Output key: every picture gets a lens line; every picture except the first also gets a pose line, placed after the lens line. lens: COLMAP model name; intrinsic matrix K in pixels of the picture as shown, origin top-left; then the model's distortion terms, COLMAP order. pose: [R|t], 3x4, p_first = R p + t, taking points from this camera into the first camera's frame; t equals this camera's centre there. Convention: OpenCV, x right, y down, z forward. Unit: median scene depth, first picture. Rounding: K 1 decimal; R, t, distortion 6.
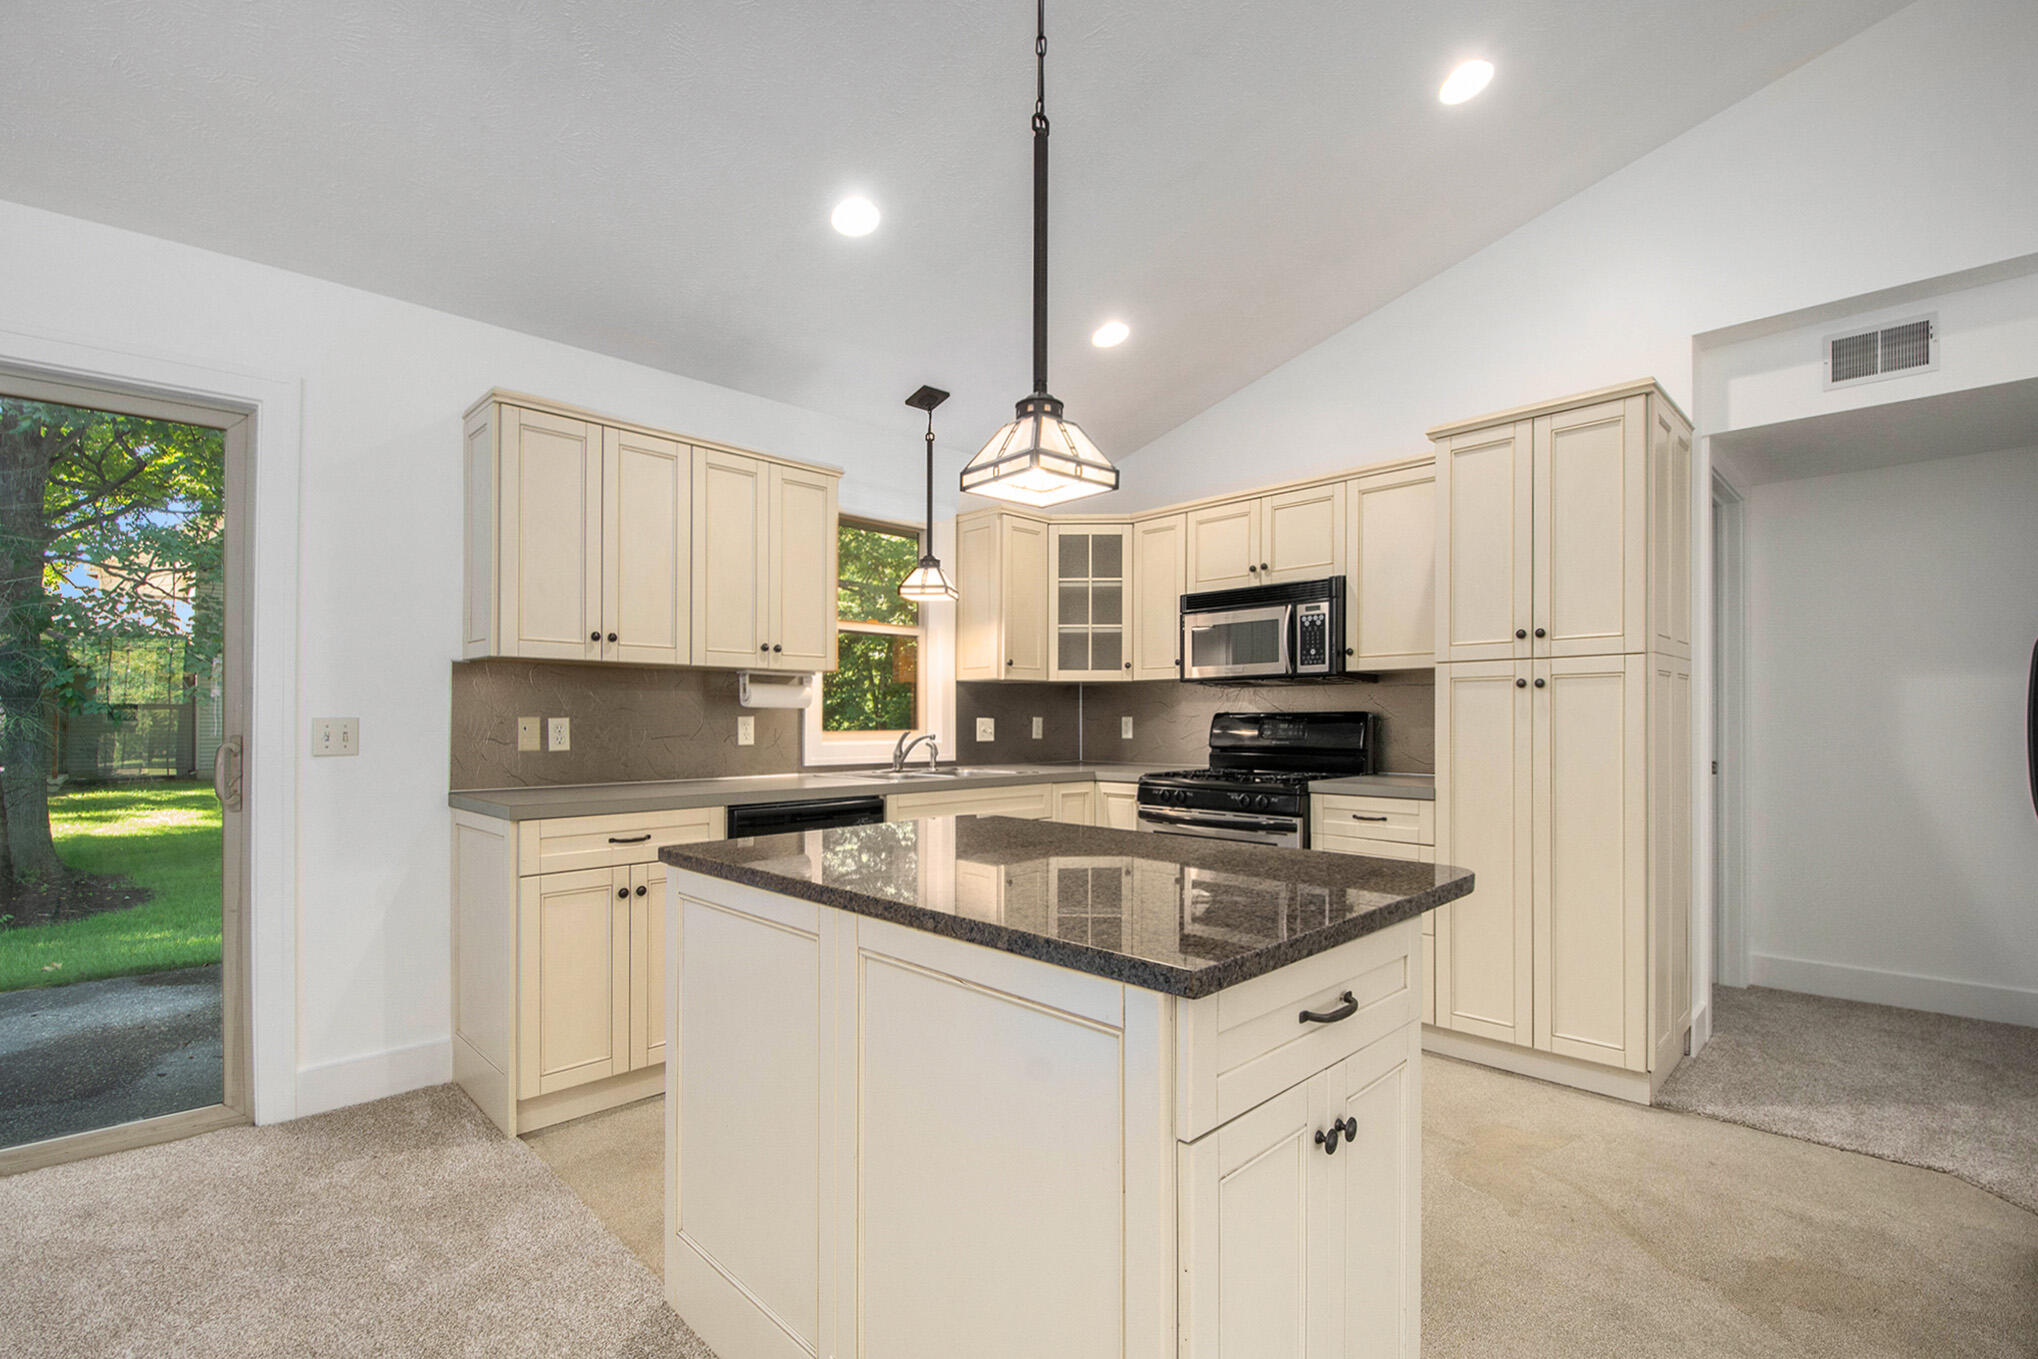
lens RADIAL K [[900.4, 0, 1016.4], [0, 900.4, 668.8], [0, 0, 1]] dist [0.017544, -0.019357]
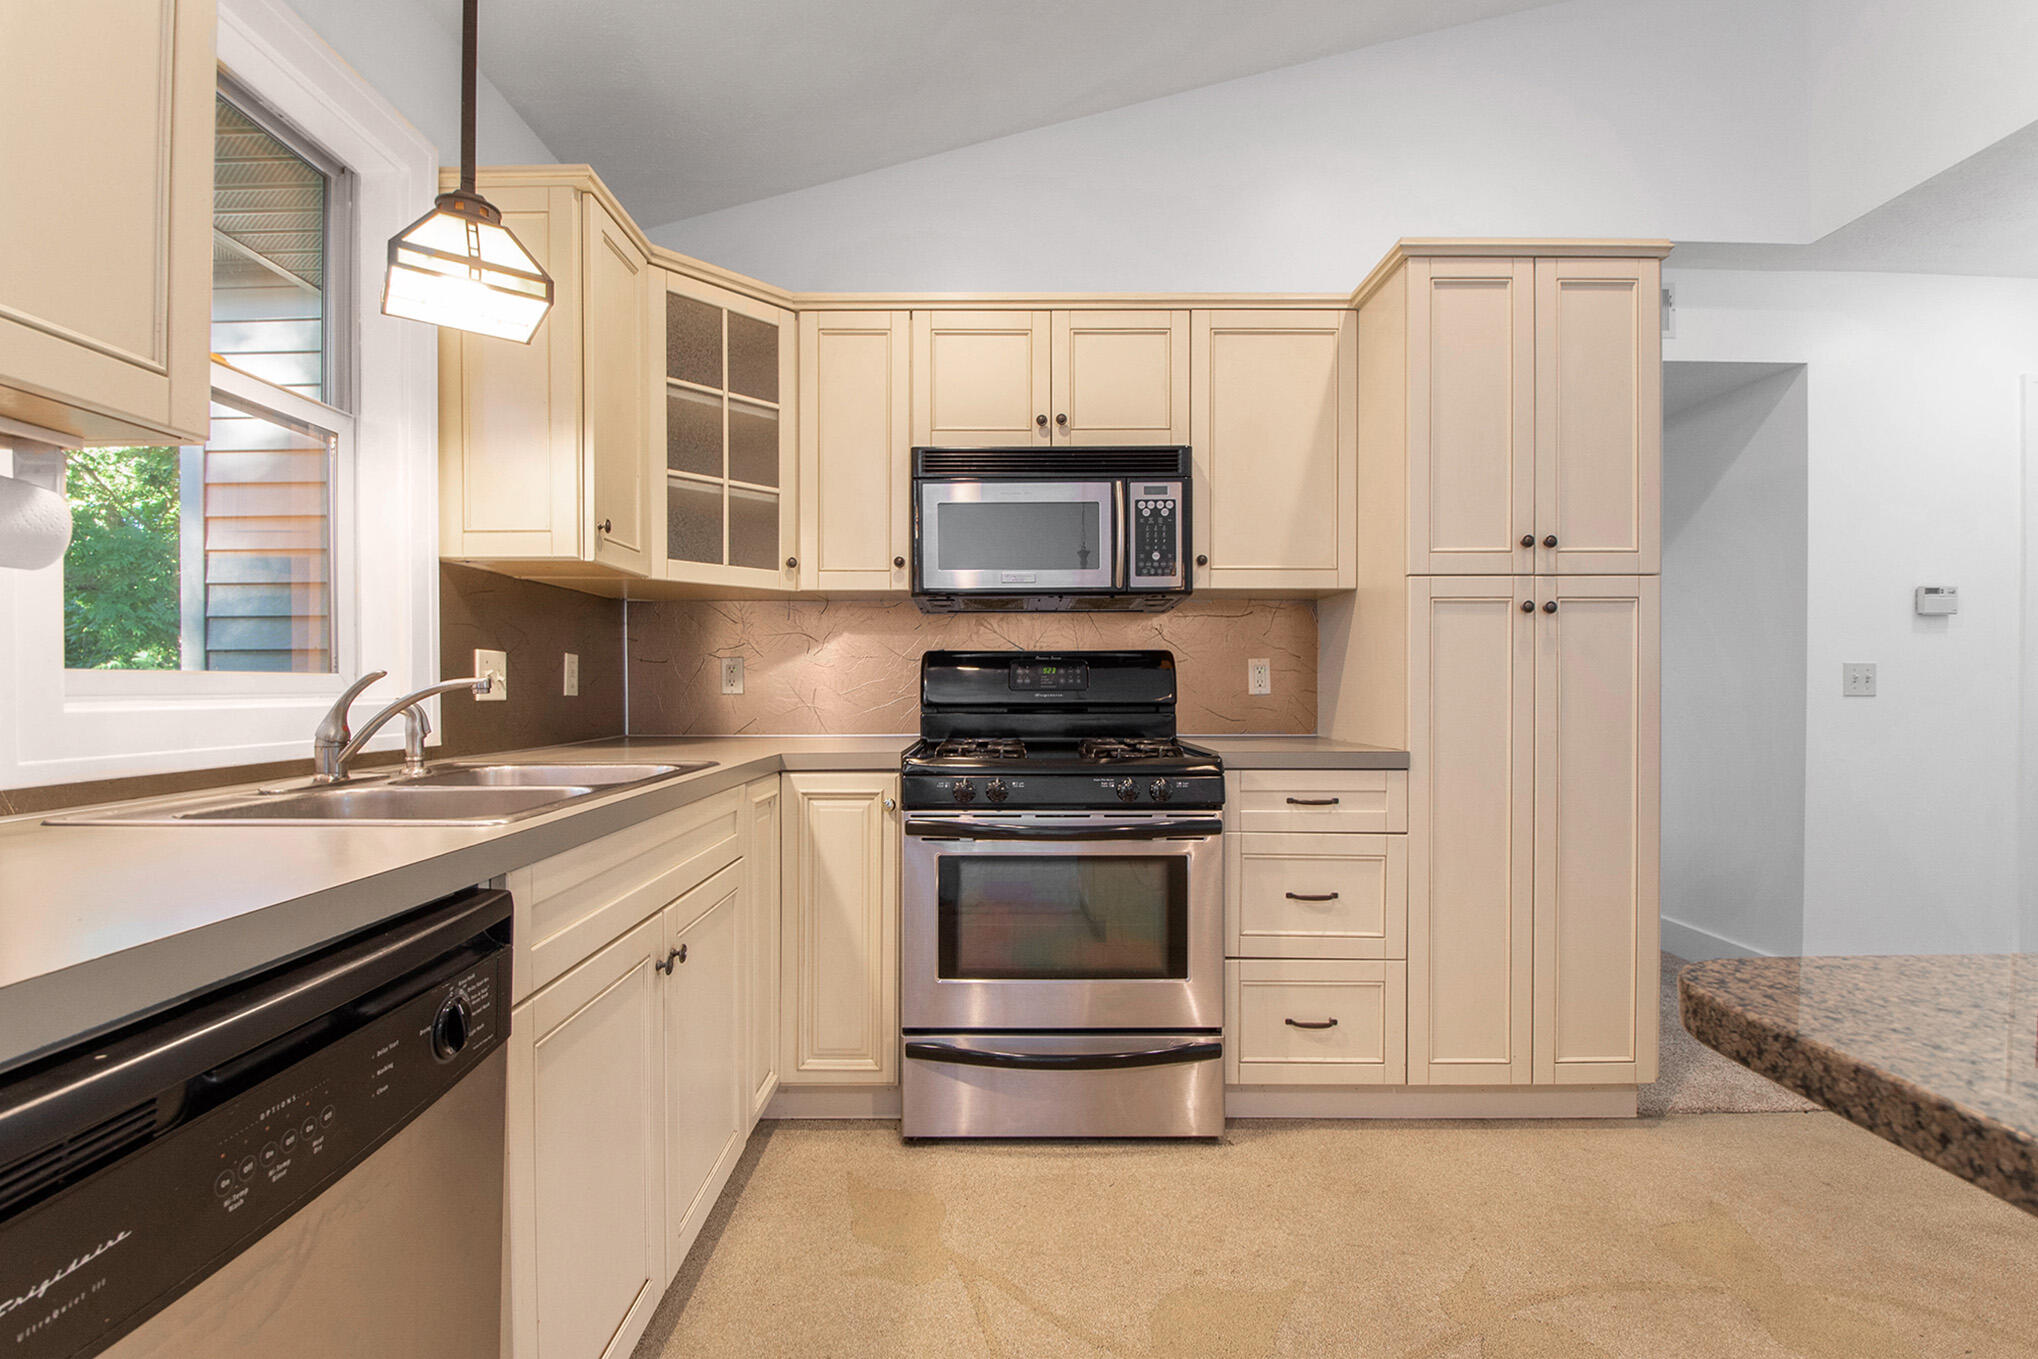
lens RADIAL K [[894.3, 0, 1019.0], [0, 894.3, 679.5], [0, 0, 1]] dist [0.016440, -0.020016]
pose [[0.702142, 0.005887, 0.712013, -0.193426], [-0.041186, 0.998627, 0.032358, 0.050238], [-0.710845, -0.052045, 0.701421, 0.559422]]
